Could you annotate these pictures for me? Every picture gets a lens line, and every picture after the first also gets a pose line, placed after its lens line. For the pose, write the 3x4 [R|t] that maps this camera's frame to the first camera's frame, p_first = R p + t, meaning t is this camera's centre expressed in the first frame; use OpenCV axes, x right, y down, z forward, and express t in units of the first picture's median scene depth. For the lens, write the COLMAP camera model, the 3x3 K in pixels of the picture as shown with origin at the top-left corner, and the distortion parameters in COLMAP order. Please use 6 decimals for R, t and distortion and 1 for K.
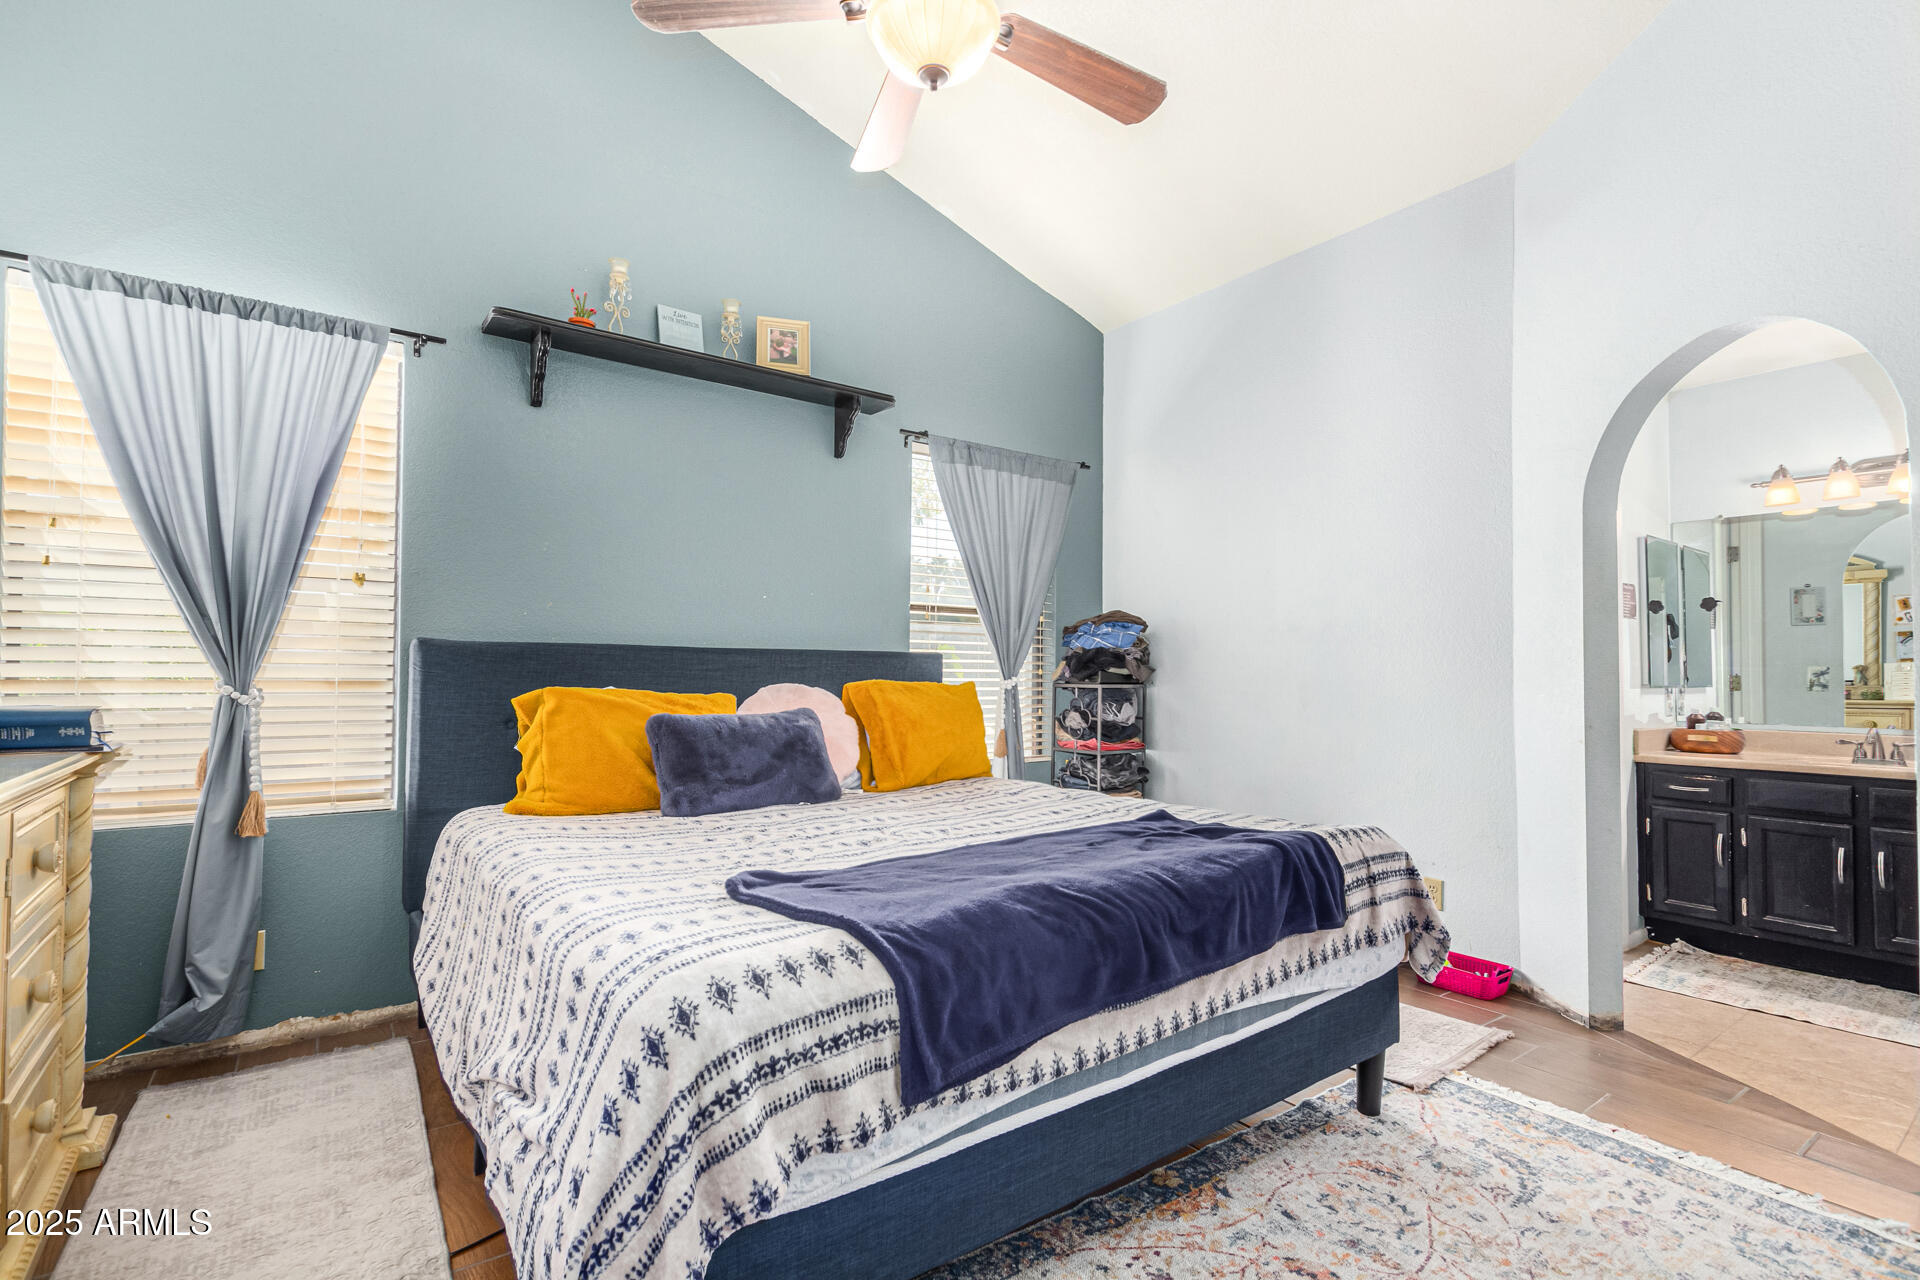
lens RADIAL K [[912.1, 0, 945.3], [0, 912.1, 649.4], [0, 0, 1]] dist [-0.000362, 0.000074]
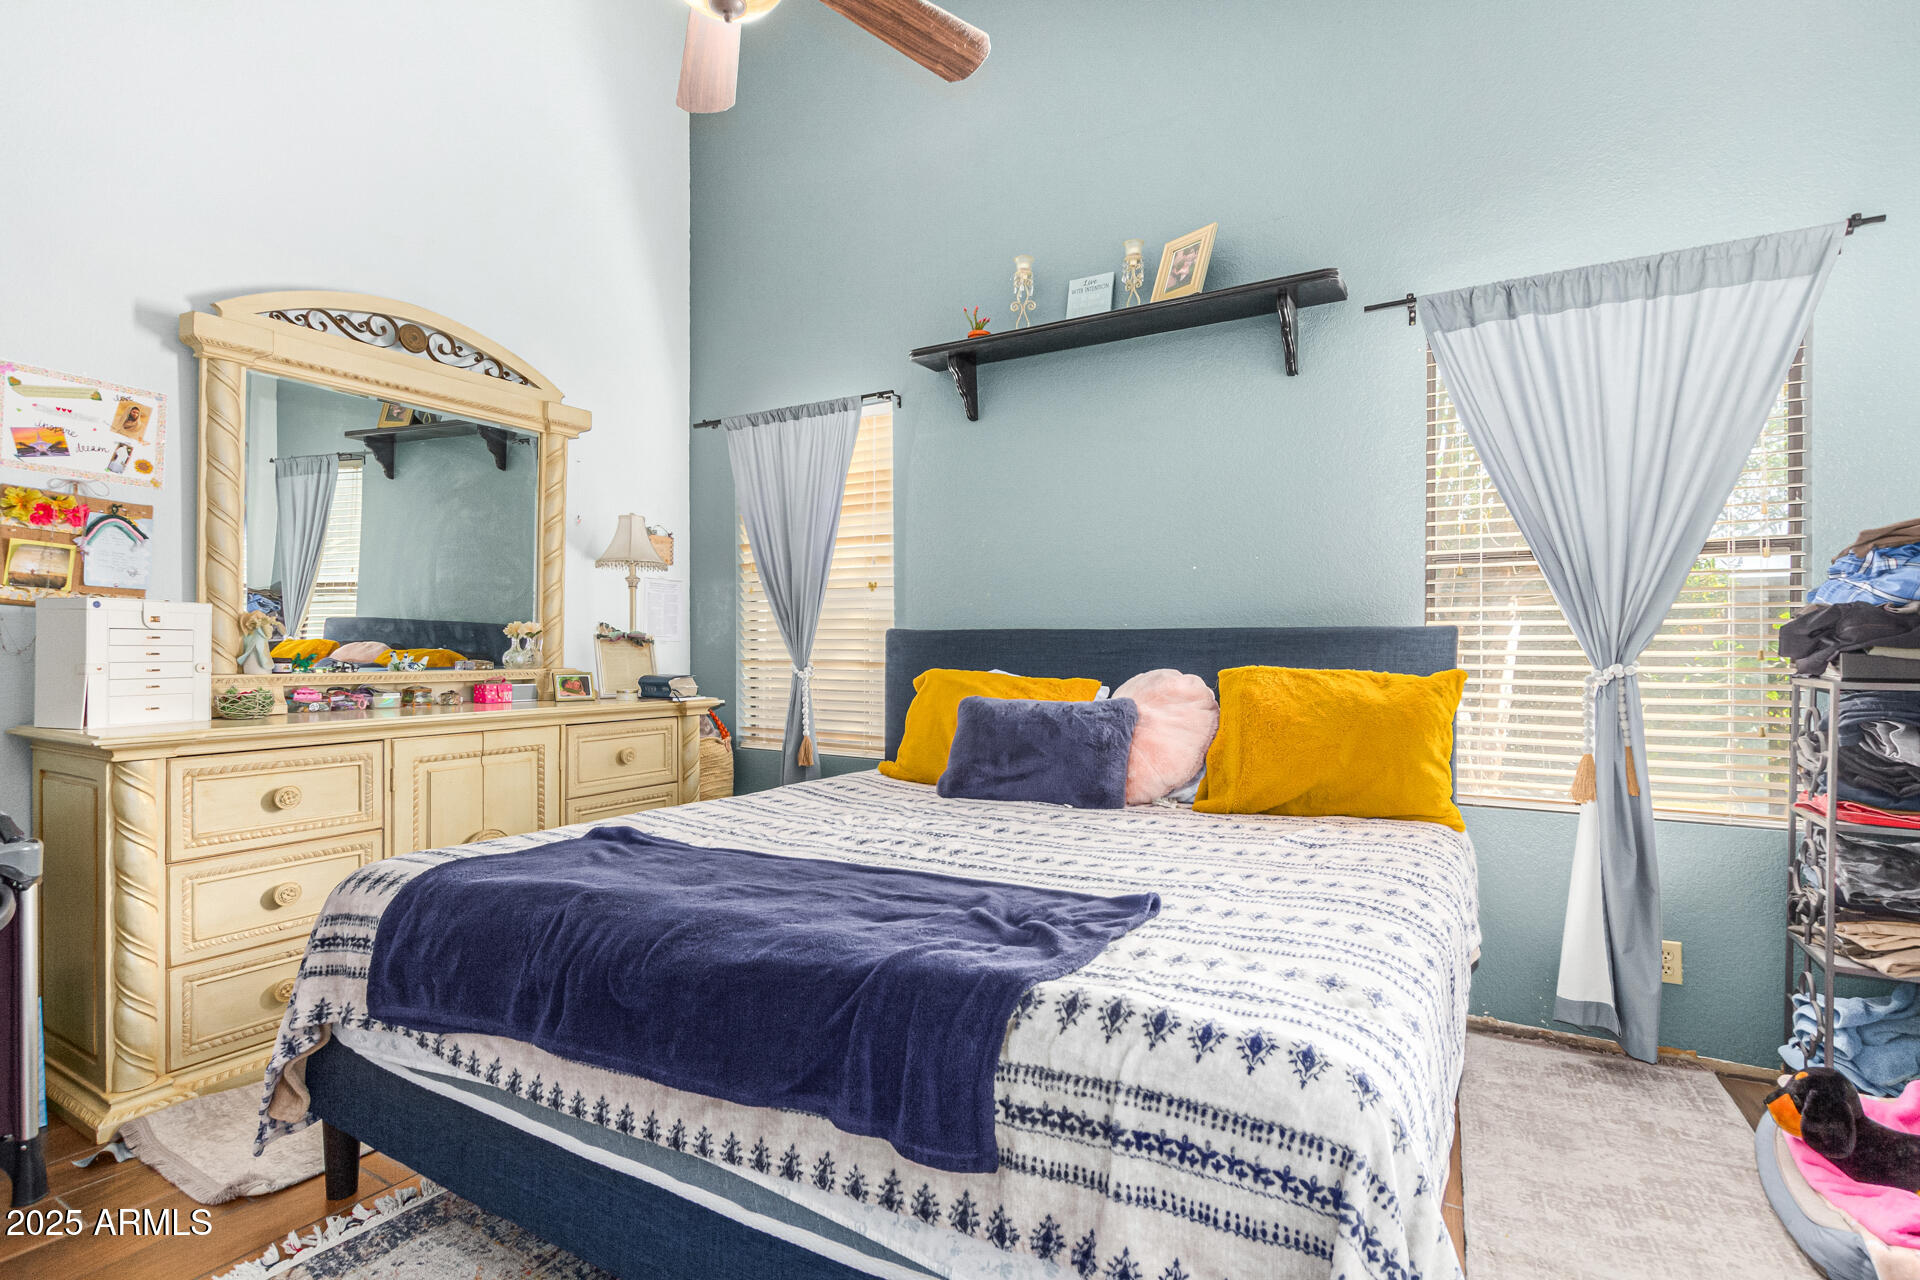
lens RADIAL K [[912.1, 0, 945.4], [0, 912.1, 652.5], [0, 0, 1]] dist [-0.000362, 0.000074]
pose [[0.386823, -0.003197, -0.922148, 0.841446], [0.026117, 0.999631, 0.007490, 0.016131], [0.921784, -0.026981, 0.386764, 0.764051]]
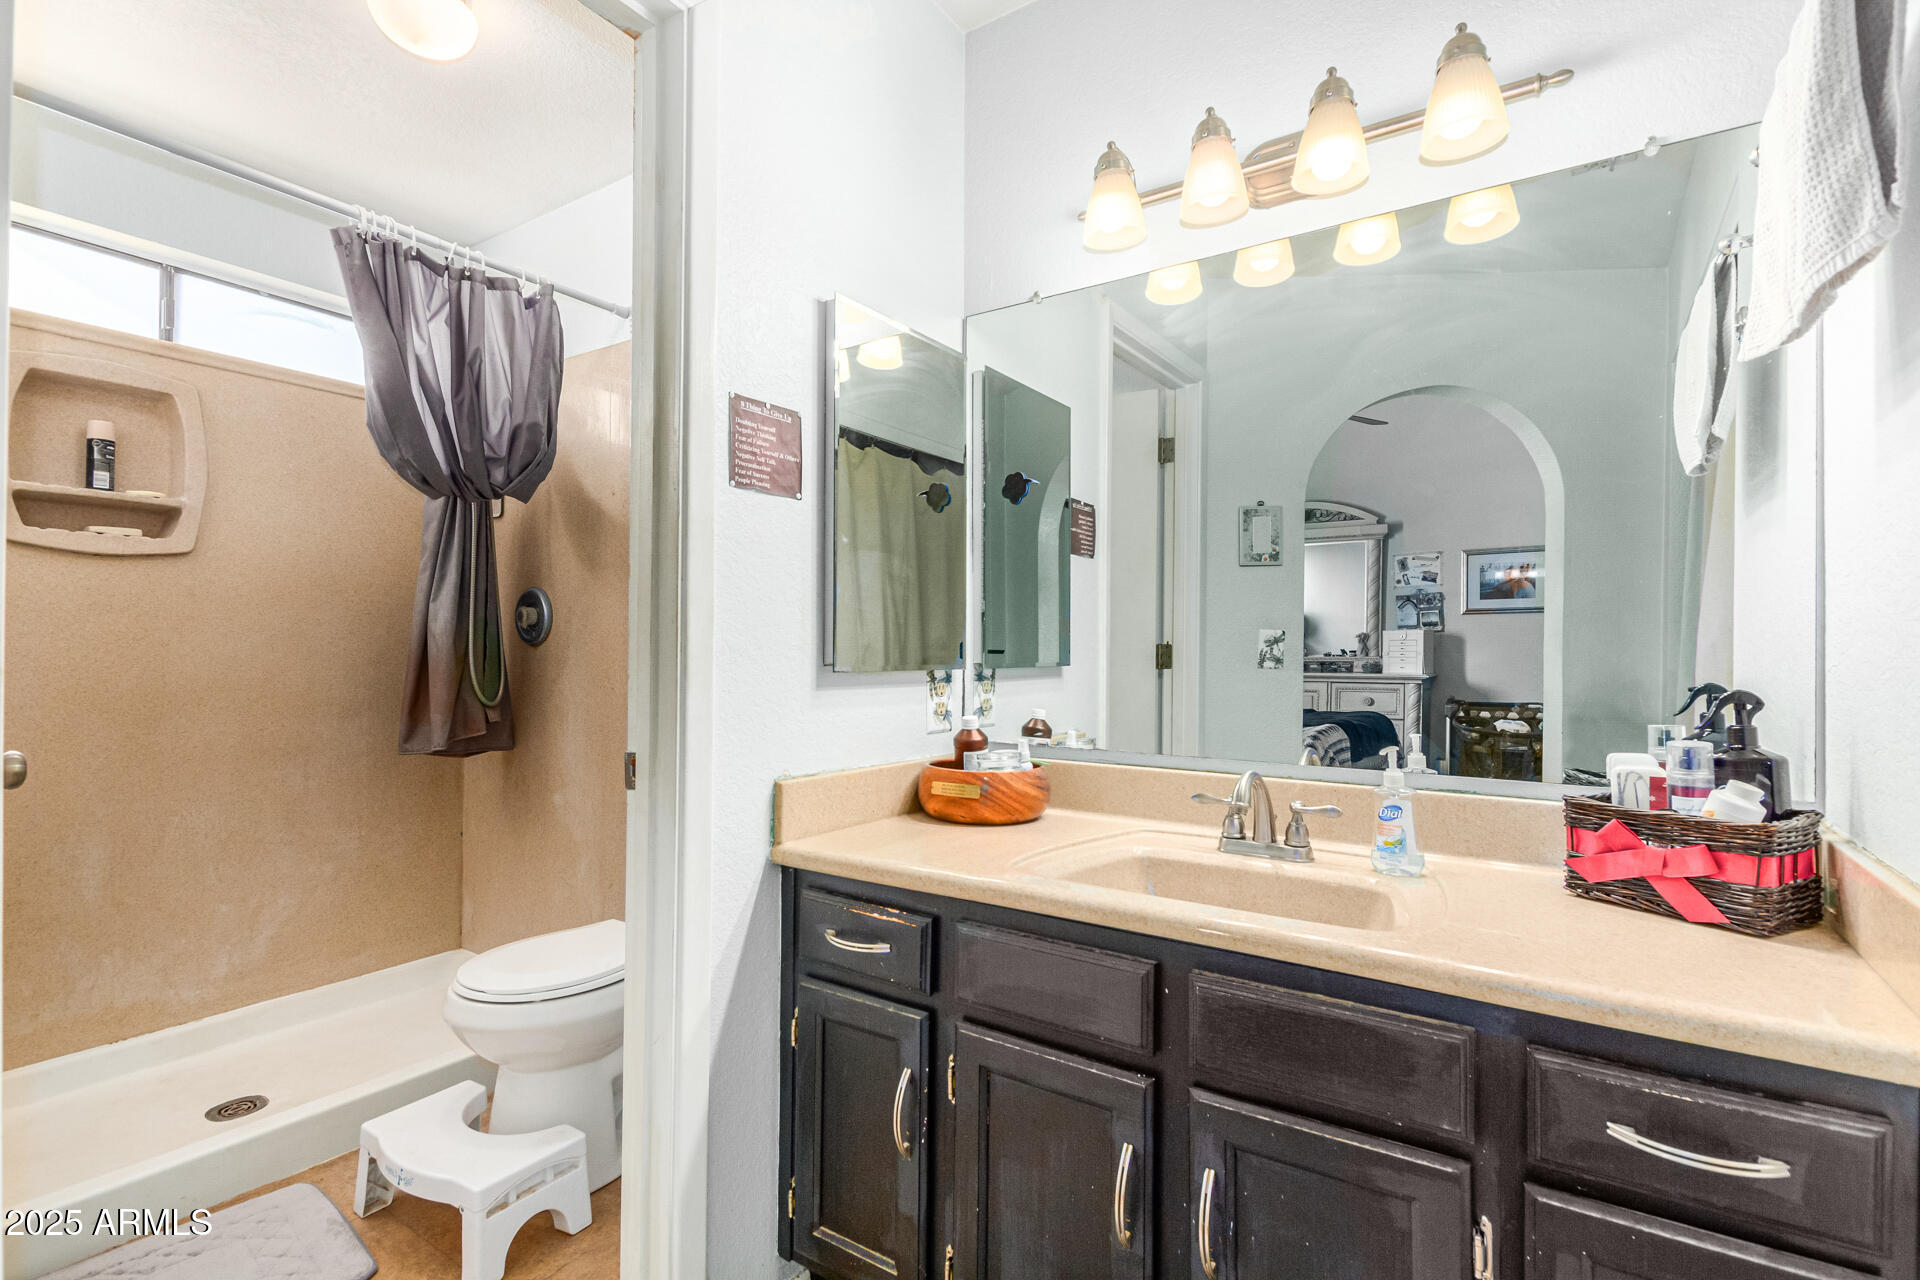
lens RADIAL K [[912.1, 0, 955.5], [0, 912.1, 642.6], [0, 0, 1]] dist [-0.000362, 0.000074]
pose [[0.943960, 0.005062, 0.330020, 0.532830], [-0.014418, 0.999560, 0.025909, 0.013919], [-0.329744, -0.029216, 0.943618, 0.463988]]
